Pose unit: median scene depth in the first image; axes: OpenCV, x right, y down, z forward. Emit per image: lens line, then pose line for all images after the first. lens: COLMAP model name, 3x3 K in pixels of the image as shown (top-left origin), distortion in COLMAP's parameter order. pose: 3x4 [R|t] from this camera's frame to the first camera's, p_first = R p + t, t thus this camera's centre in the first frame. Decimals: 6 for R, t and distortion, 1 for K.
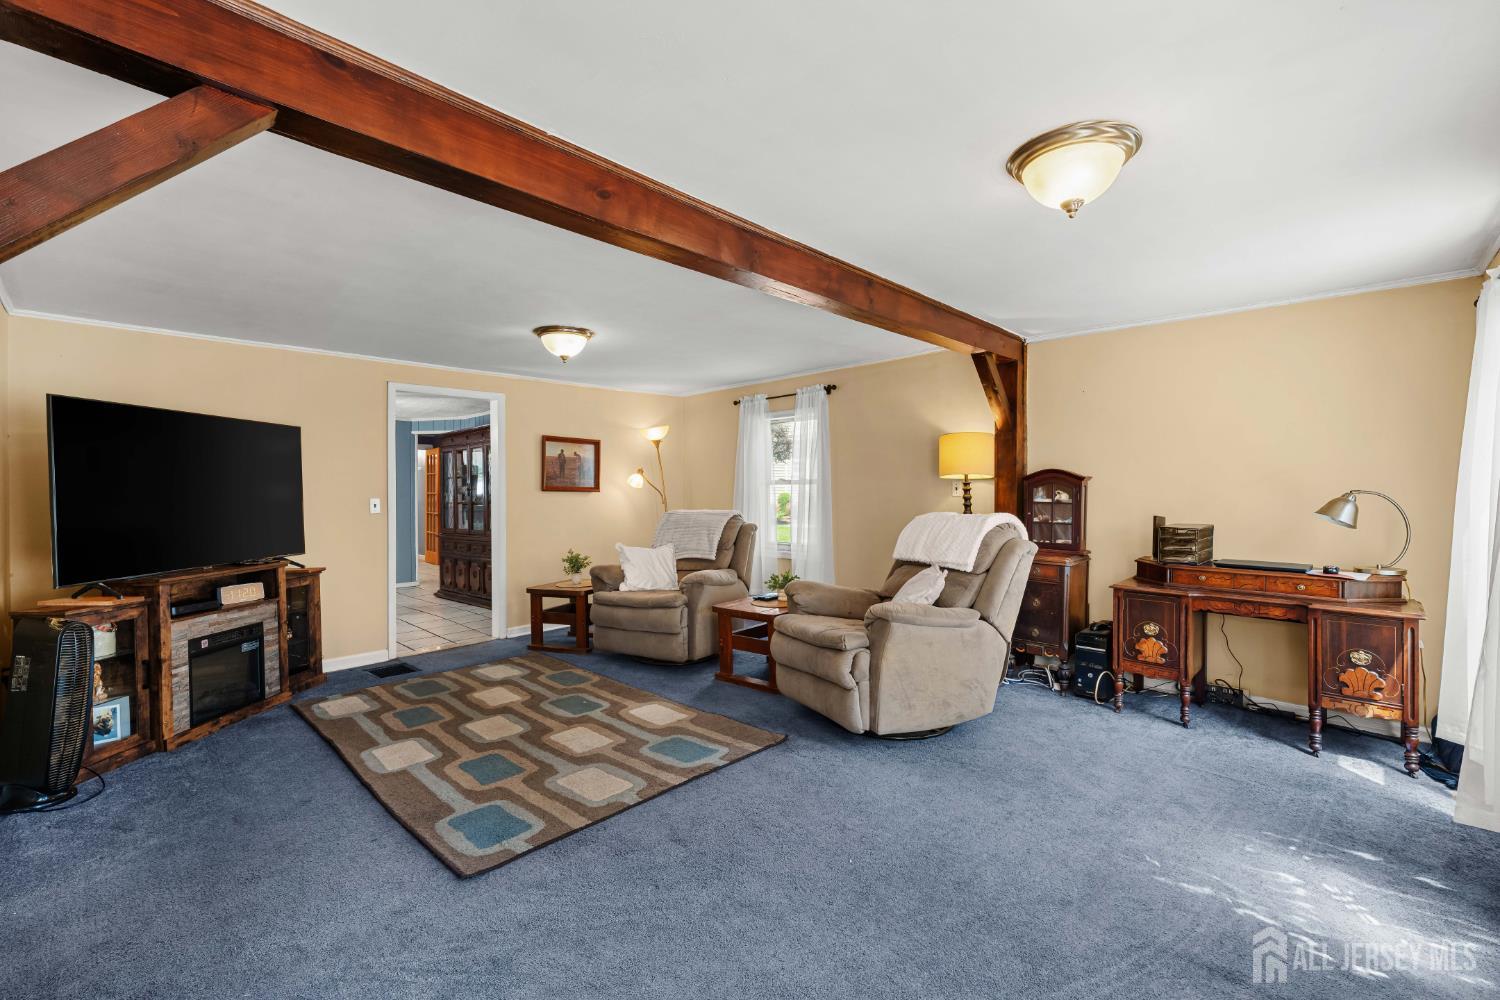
lens RADIAL K [[671.7, 0, 700.5], [0, 671.7, 499.3], [0, 0, 1]] dist [-0.004719, 0.002216]
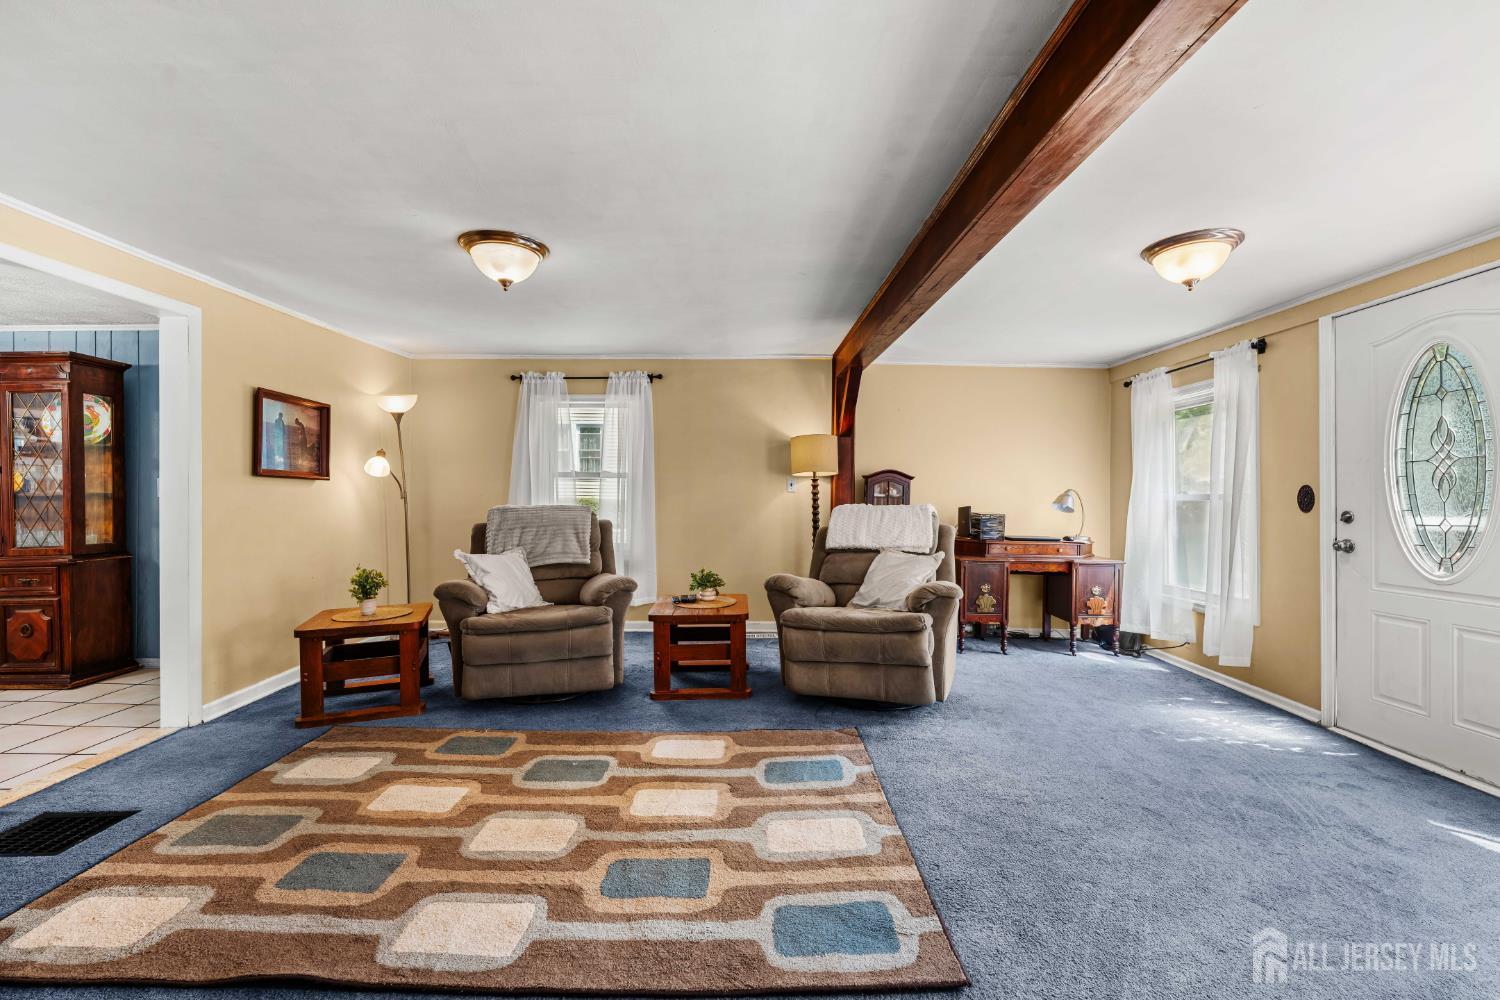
lens RADIAL K [[671.7, 0, 730.6], [0, 671.7, 500.0], [0, 0, 1]] dist [-0.004719, 0.002216]
pose [[0.682653, 0.005481, 0.730722, -0.586001], [-0.002805, 0.999984, -0.004881, 0.017880], [-0.730737, 0.001282, 0.682657, 0.373512]]
